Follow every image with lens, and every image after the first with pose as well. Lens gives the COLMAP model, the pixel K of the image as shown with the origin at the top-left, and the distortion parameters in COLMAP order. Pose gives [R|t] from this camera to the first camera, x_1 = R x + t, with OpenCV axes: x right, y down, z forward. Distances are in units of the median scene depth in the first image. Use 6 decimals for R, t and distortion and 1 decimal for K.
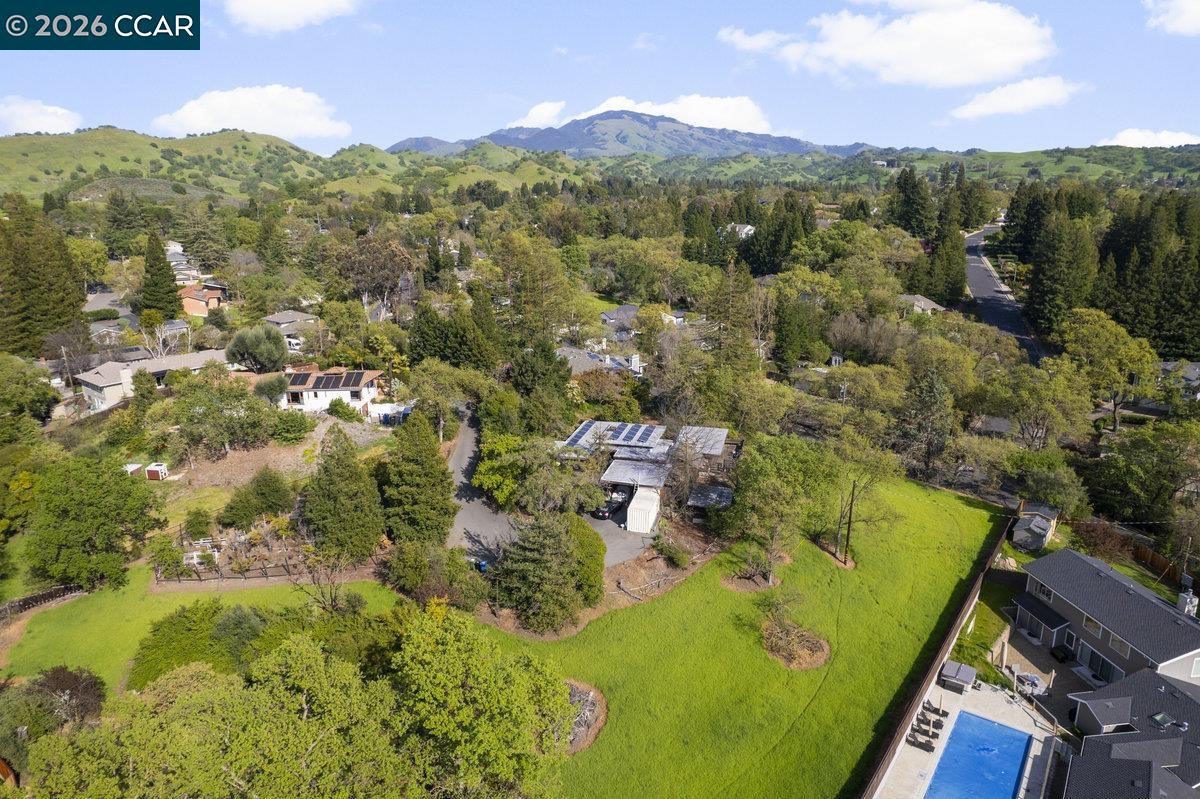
lens RADIAL K [[774.7, 0, 600.0], [0, 774.7, 399.5], [0, 0, 1]] dist [-0.082710, 0.076634]
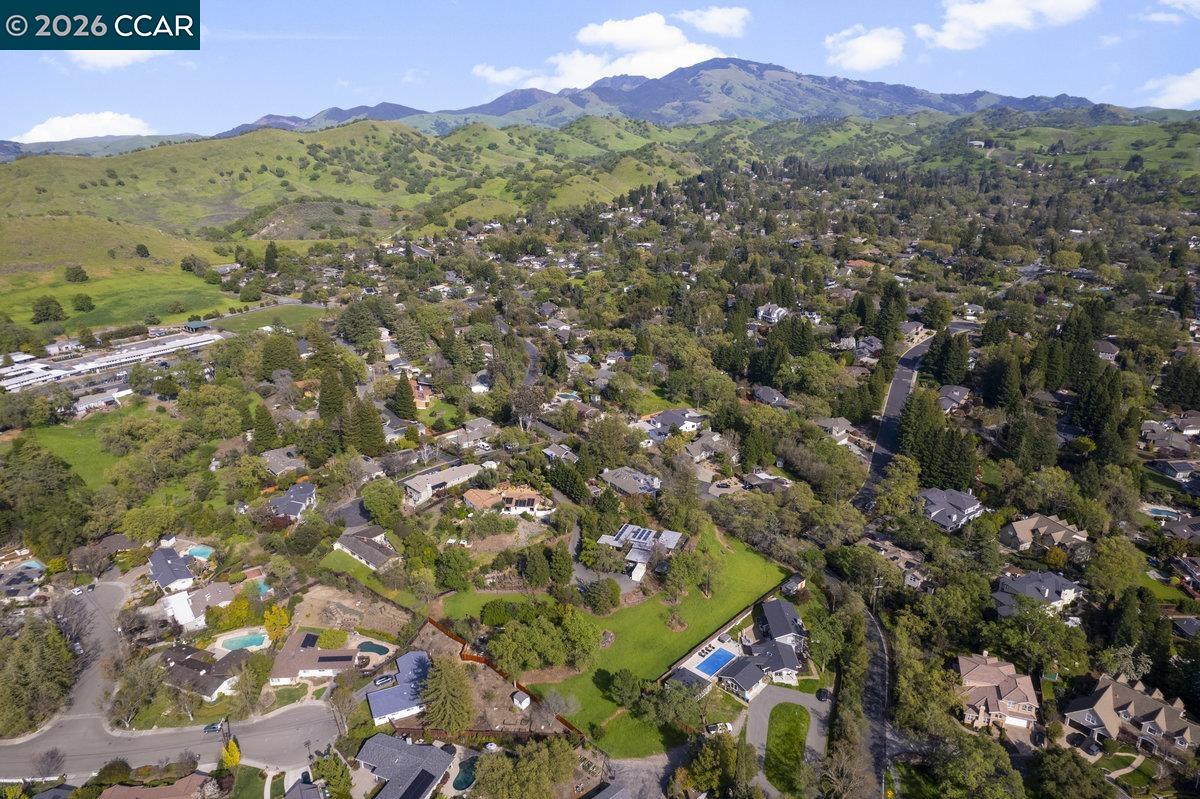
lens RADIAL K [[774.7, 0, 600.0], [0, 774.7, 399.5], [0, 0, 1]] dist [-0.082710, 0.076634]
pose [[0.991771, 0.039060, -0.121924, 0.197280], [-0.030750, 0.997121, 0.069310, -0.567726], [0.124280, -0.064991, 0.990116, -1.482285]]
